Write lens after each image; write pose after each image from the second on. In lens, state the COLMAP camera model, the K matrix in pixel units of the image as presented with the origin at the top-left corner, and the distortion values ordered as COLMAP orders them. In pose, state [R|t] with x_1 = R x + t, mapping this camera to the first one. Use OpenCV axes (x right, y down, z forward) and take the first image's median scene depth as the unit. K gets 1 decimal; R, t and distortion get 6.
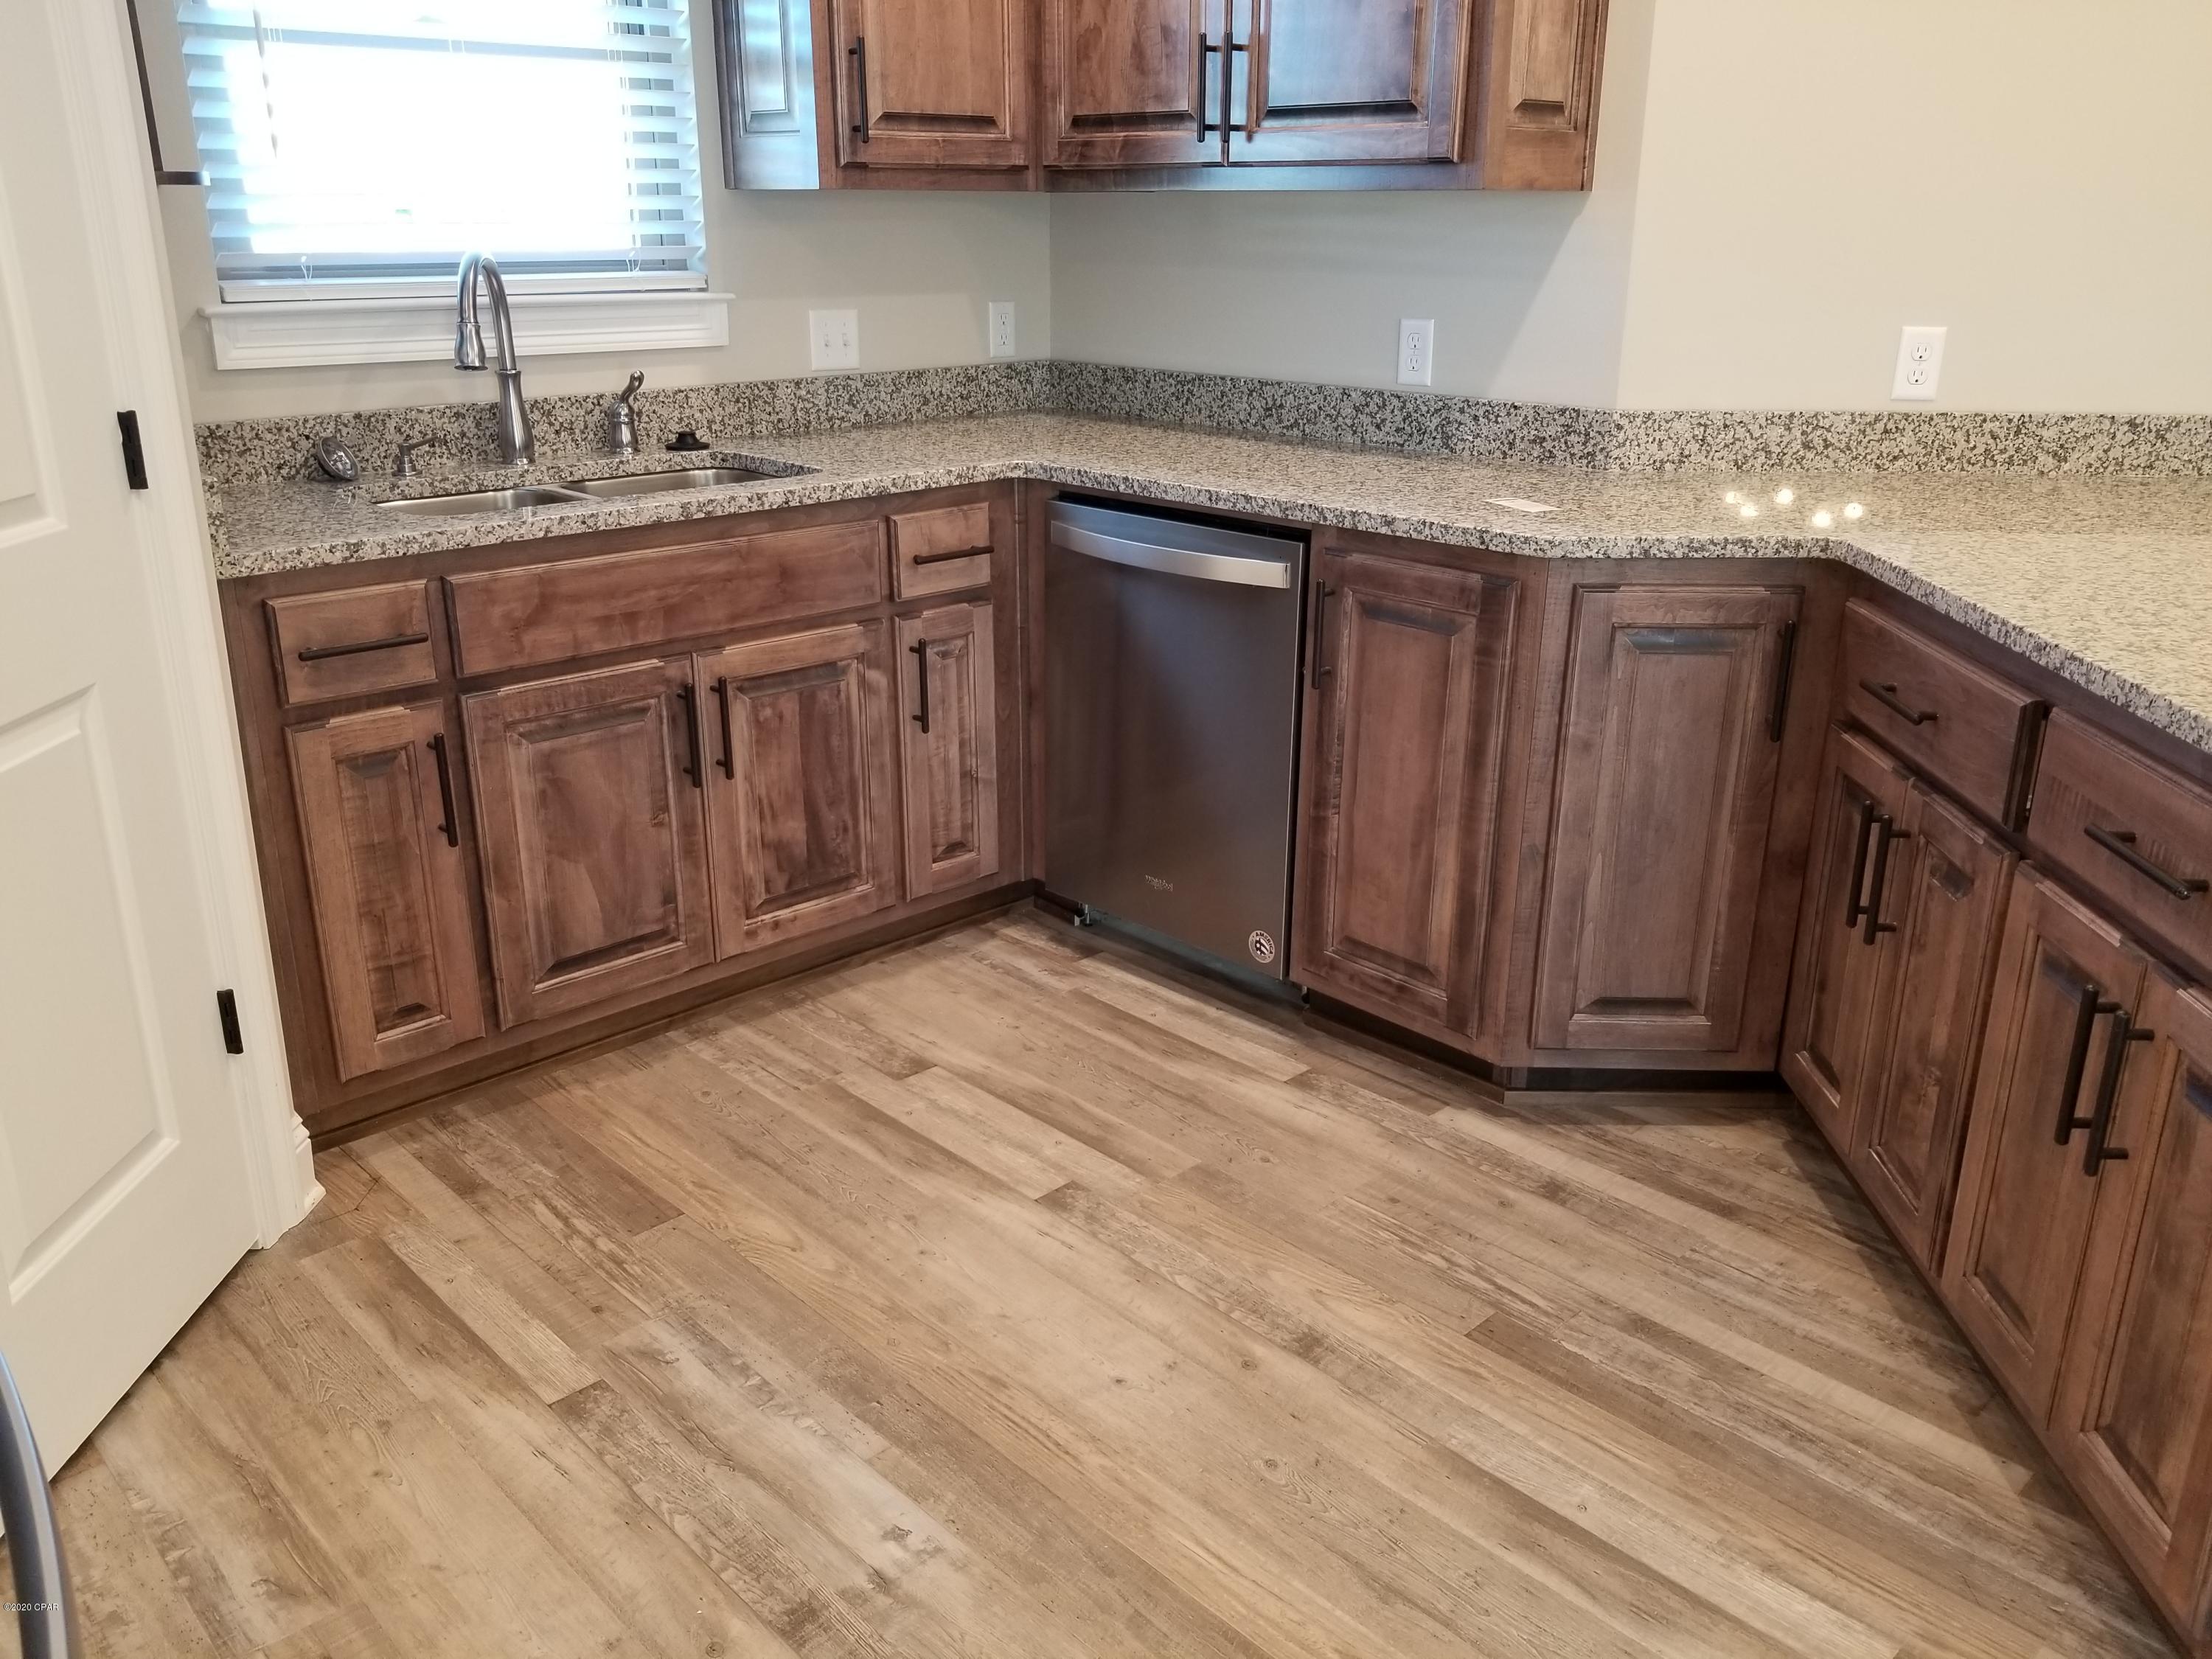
lens RADIAL K [[1728.5, 0, 1095.0], [0, 1728.5, 795.4], [0, 0, 1]] dist [0.108874, -0.207513]
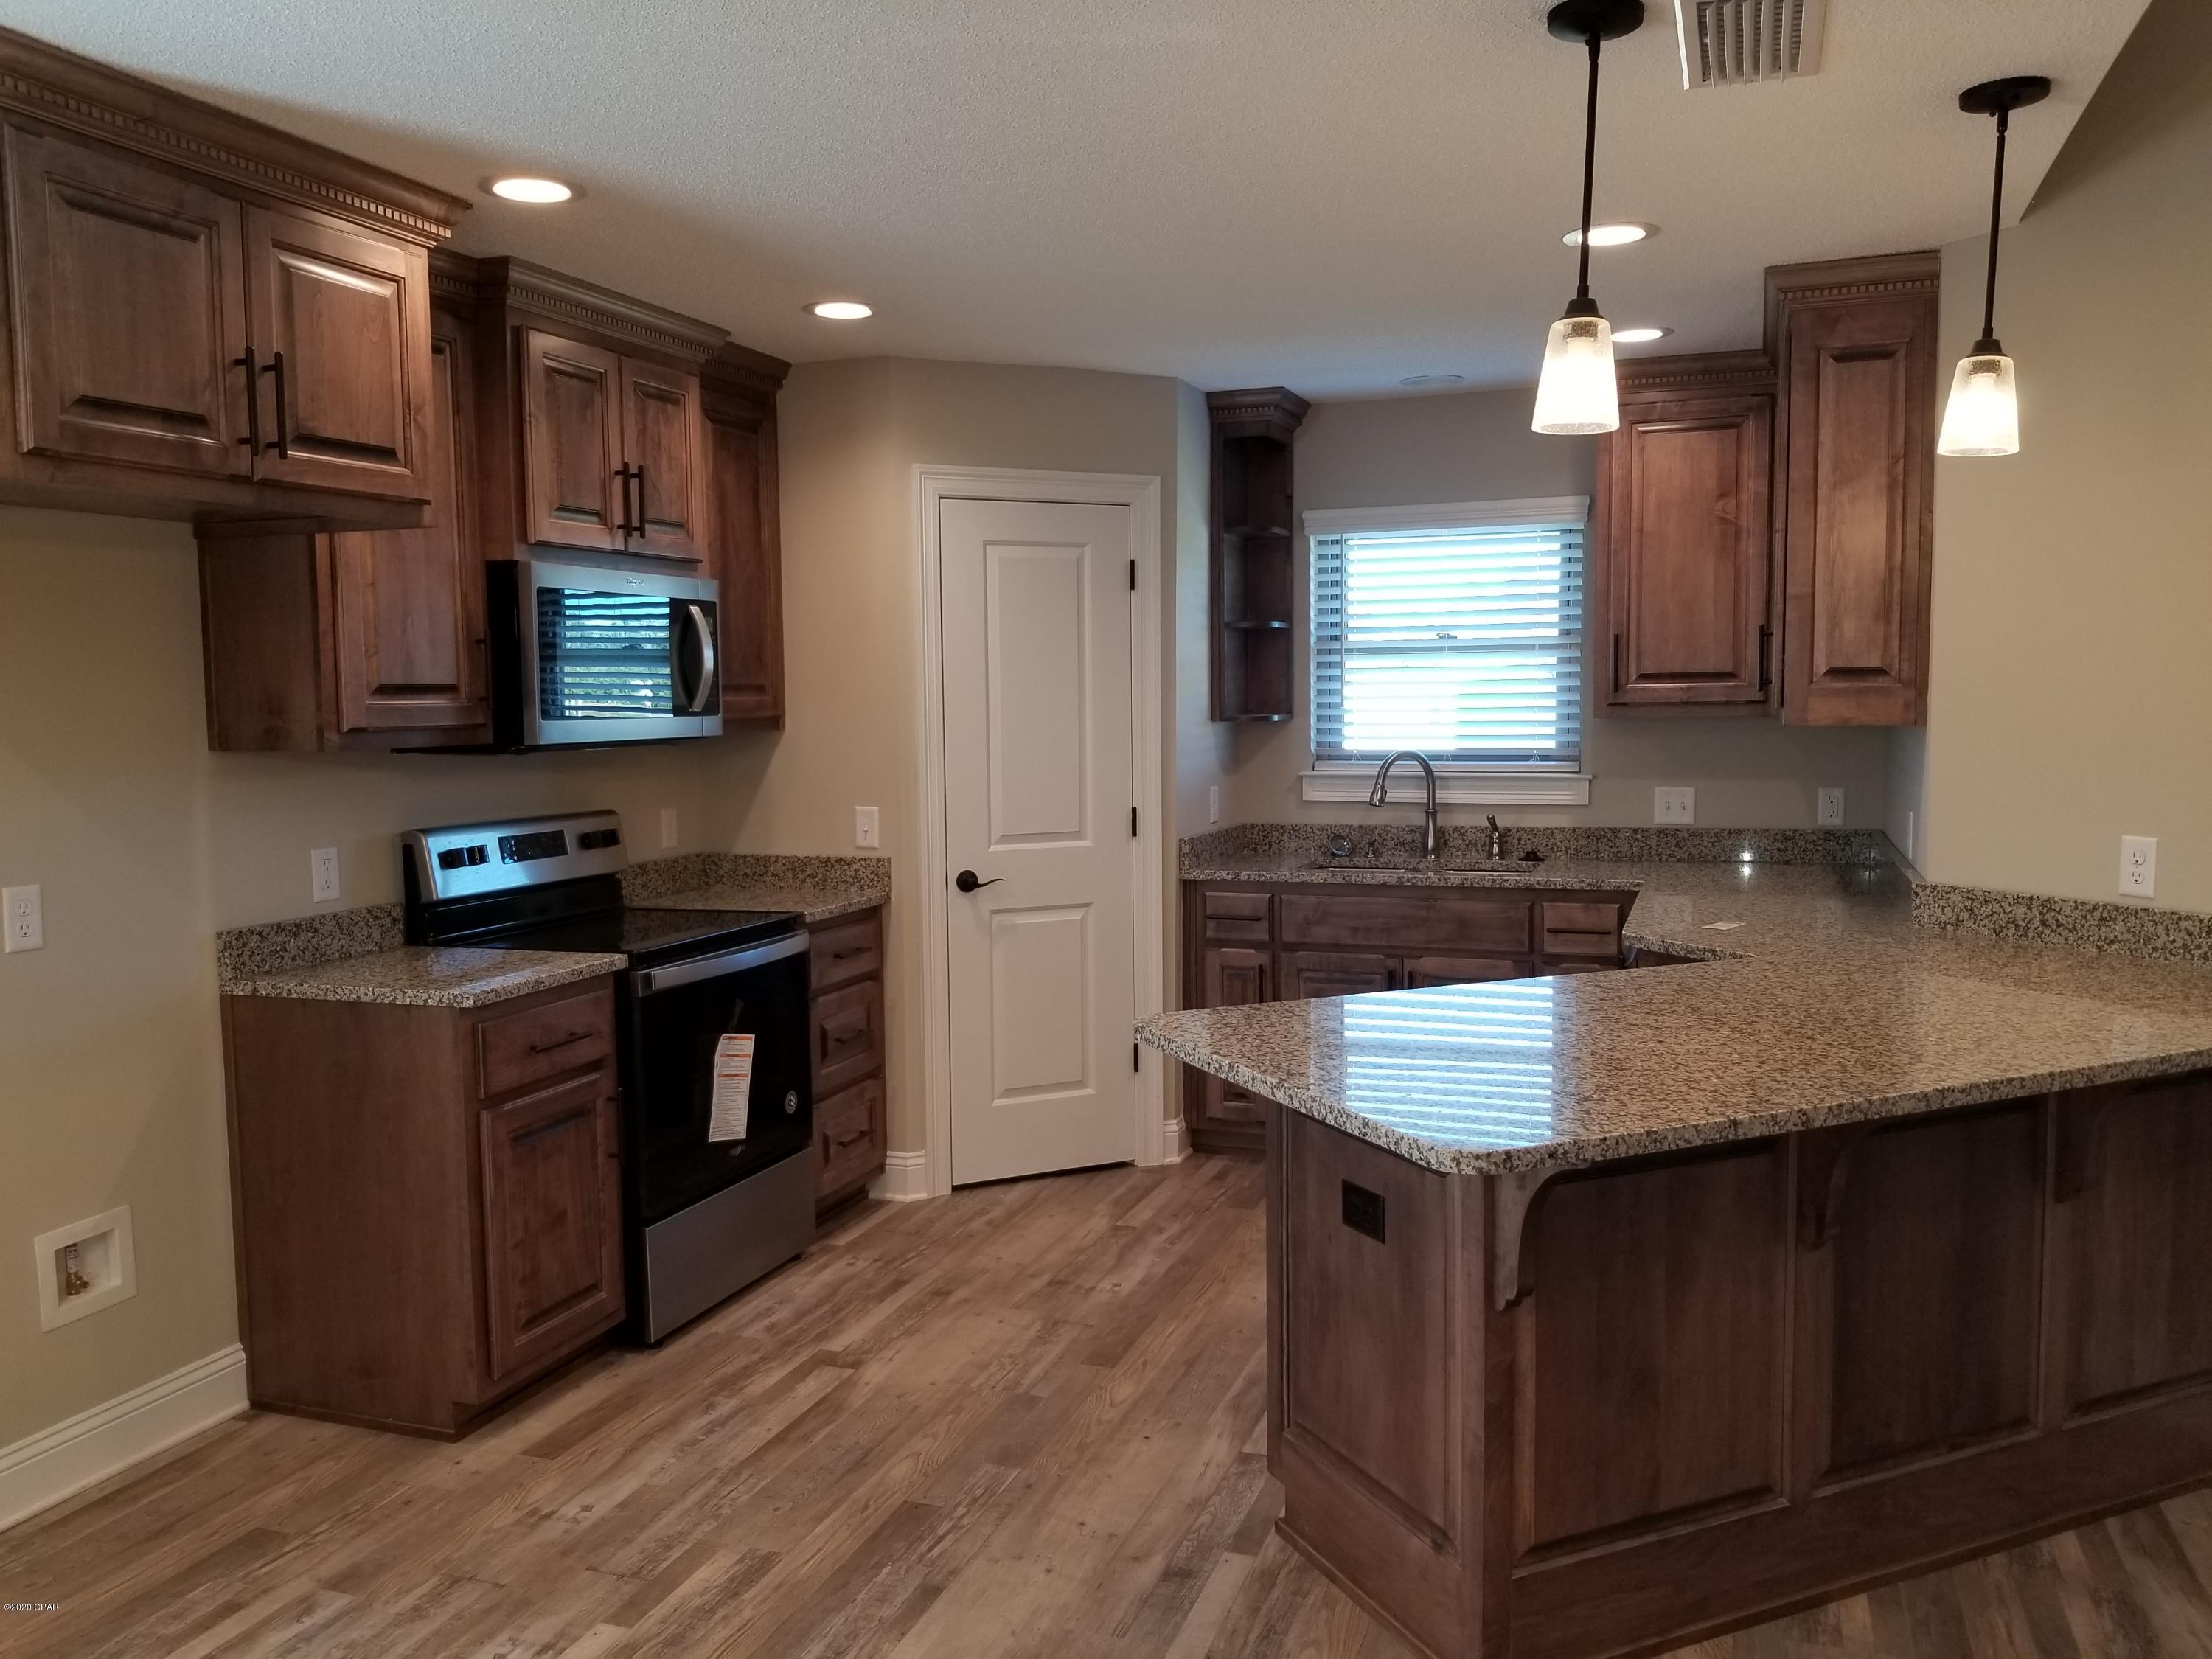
lens RADIAL K [[1728.5, 0, 1095.0], [0, 1728.5, 795.4], [0, 0, 1]] dist [0.108874, -0.207513]
pose [[0.439518, 0.045699, -0.897071, 1.272298], [-0.274516, 0.957755, -0.085708, 0.003624], [0.855257, 0.283931, 0.433496, -0.140009]]
